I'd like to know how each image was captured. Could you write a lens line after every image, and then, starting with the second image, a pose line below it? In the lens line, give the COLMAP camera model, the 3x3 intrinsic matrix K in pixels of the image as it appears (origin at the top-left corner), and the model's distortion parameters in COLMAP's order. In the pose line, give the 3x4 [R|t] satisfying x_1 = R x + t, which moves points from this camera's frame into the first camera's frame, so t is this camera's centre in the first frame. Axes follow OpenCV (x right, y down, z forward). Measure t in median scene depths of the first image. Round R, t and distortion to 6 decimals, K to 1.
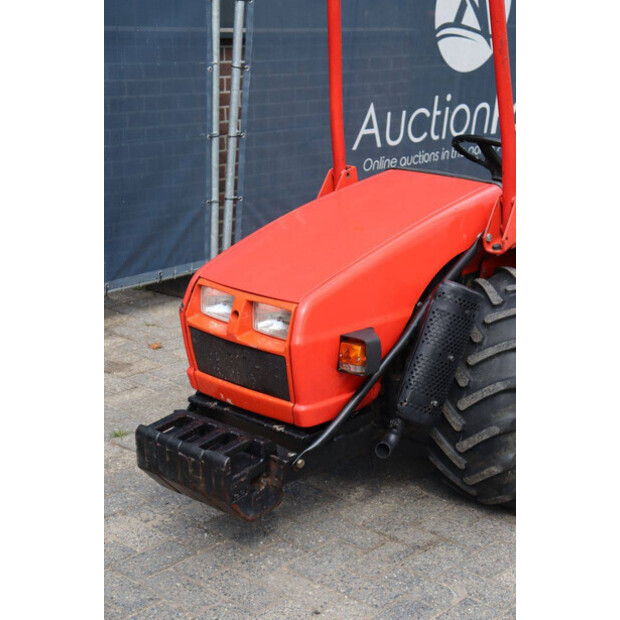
lens RADIAL K [[1532.4, 0, 310.0], [0, 1532.4, 310.0], [0, 0, 1]] dist [0.483253, 0.168032]
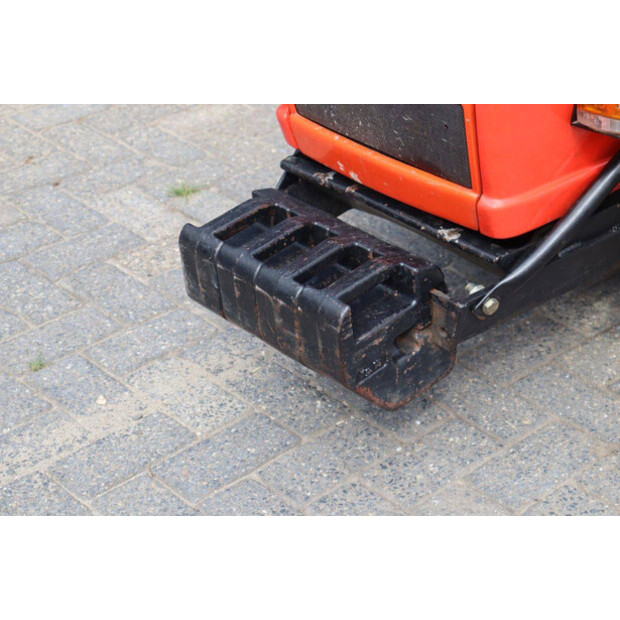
lens RADIAL K [[1532.4, 0, 310.0], [0, 1532.4, 310.0], [0, 0, 1]] dist [0.483253, 0.168032]
pose [[0.992111, 0.015746, -0.124373, -0.001860], [0.019304, 0.961060, 0.275665, -0.042253], [0.123871, -0.275891, 0.953174, 0.495883]]
